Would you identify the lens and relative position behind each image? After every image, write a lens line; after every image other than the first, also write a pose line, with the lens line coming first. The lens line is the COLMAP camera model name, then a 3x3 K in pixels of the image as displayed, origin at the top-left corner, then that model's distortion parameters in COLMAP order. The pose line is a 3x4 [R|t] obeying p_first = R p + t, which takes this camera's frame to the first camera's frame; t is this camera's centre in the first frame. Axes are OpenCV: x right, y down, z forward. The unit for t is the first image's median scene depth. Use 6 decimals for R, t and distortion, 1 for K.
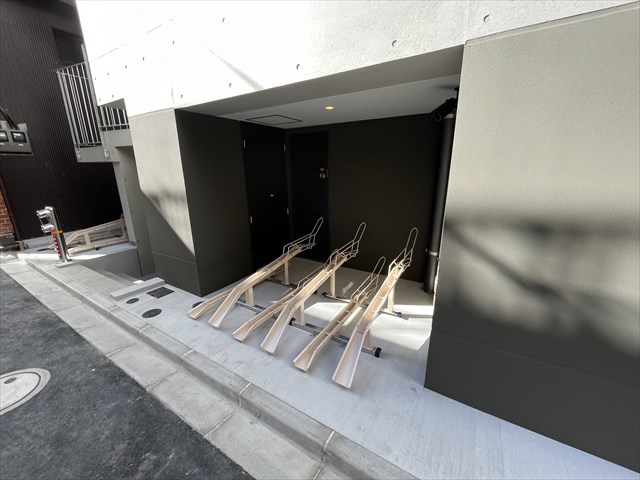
lens RADIAL K [[267.6, 0, 320.0], [0, 267.6, 240.0], [0, 0, 1]] dist [-0.001840, -0.000138]
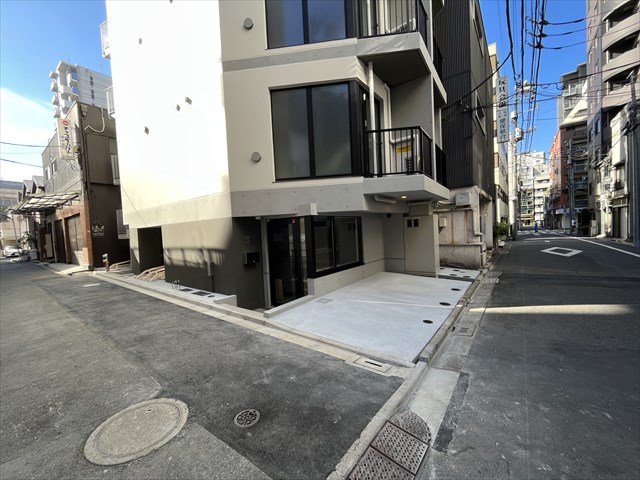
lens RADIAL K [[267.6, 0, 320.0], [0, 267.6, 240.0], [0, 0, 1]] dist [-0.001840, -0.000138]
pose [[0.993817, -0.026428, -0.107844, 2.392841], [0.001592, 0.974552, -0.224156, 0.557370], [0.111023, 0.222598, 0.968568, -2.362600]]
